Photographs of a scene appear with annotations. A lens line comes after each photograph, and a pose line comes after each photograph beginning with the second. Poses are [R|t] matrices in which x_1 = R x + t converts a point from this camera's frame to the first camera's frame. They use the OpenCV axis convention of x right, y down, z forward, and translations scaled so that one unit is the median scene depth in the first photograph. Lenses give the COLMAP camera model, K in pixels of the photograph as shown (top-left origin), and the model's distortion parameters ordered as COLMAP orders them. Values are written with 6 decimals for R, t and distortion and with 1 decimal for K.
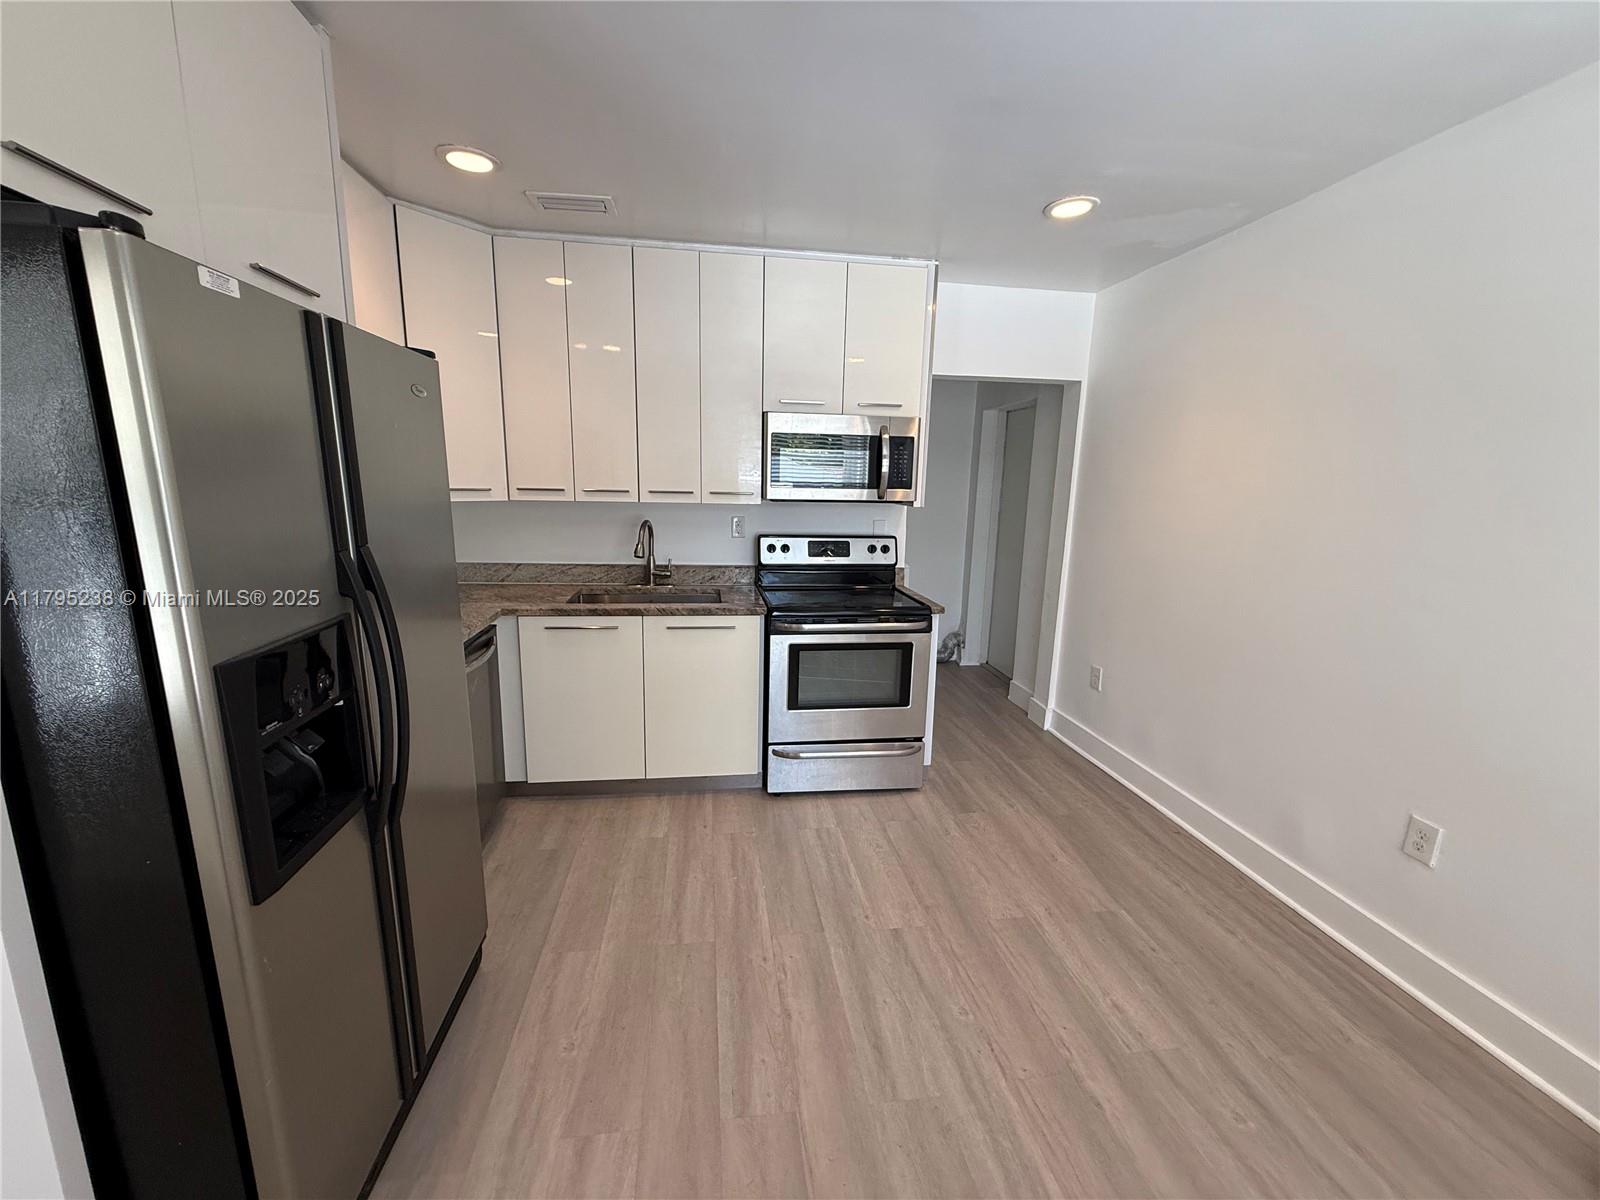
lens RADIAL K [[639.0, 0, 797.9], [0, 639.0, 603.9], [0, 0, 1]] dist [-0.003169, 0.001433]
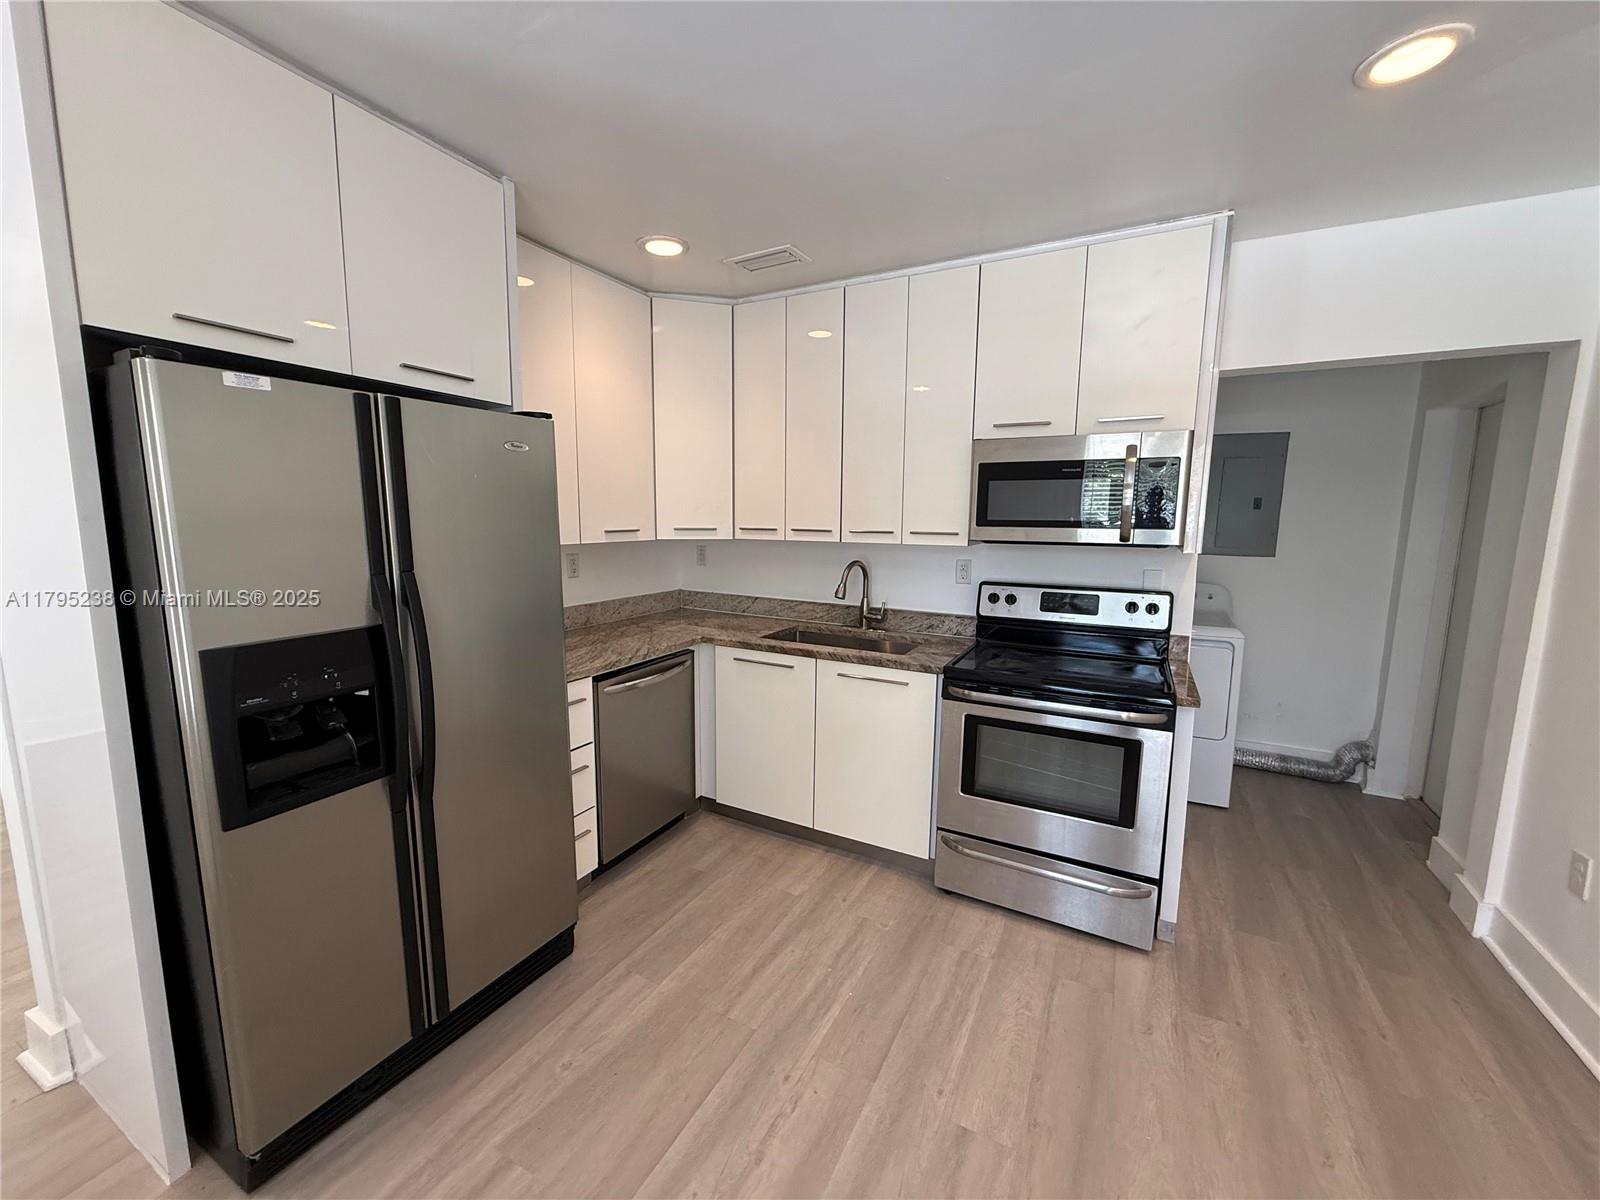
lens RADIAL K [[639.0, 0, 795.2], [0, 639.0, 602.8], [0, 0, 1]] dist [-0.003169, 0.001433]
pose [[0.803153, 0.067598, -0.591925, 0.291744], [-0.106100, 0.993889, -0.030459, -0.031414], [0.586249, 0.087266, 0.805417, 0.190454]]
